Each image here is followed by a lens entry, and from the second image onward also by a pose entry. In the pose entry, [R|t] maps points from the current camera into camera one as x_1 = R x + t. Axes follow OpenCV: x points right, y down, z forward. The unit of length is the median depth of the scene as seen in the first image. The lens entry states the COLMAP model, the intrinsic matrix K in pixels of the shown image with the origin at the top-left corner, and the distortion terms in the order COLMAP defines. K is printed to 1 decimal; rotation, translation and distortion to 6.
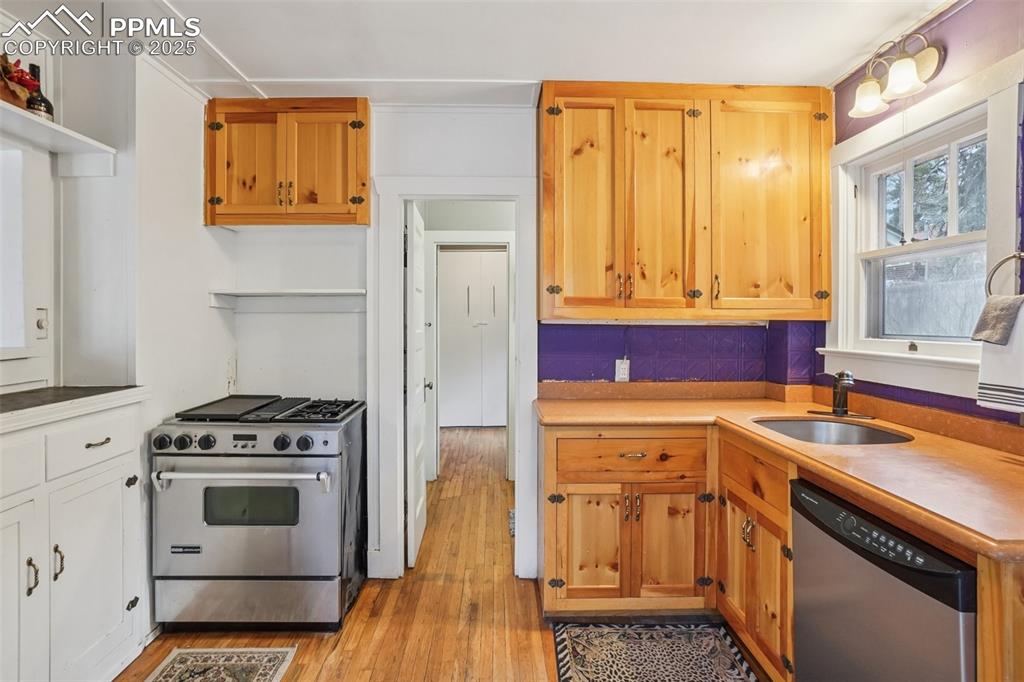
lens RADIAL K [[532.9, 0, 510.1], [0, 532.9, 322.1], [0, 0, 1]] dist [-0.034990, 0.016295]
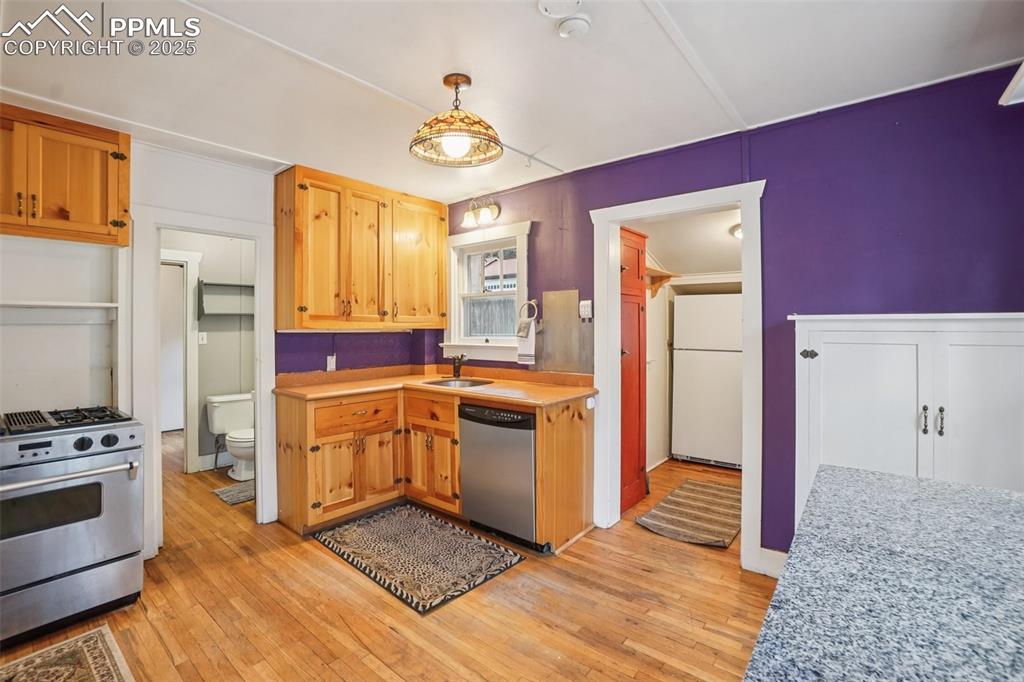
lens RADIAL K [[459.2, 0, 506.1], [0, 459.2, 320.7], [0, 0, 1]] dist [-0.042553, 0.007941]
pose [[0.660749, 0.004650, 0.750593, -0.488344], [0.010621, 0.999823, -0.015544, -0.003507], [-0.750532, 0.018243, 0.660582, -0.242933]]
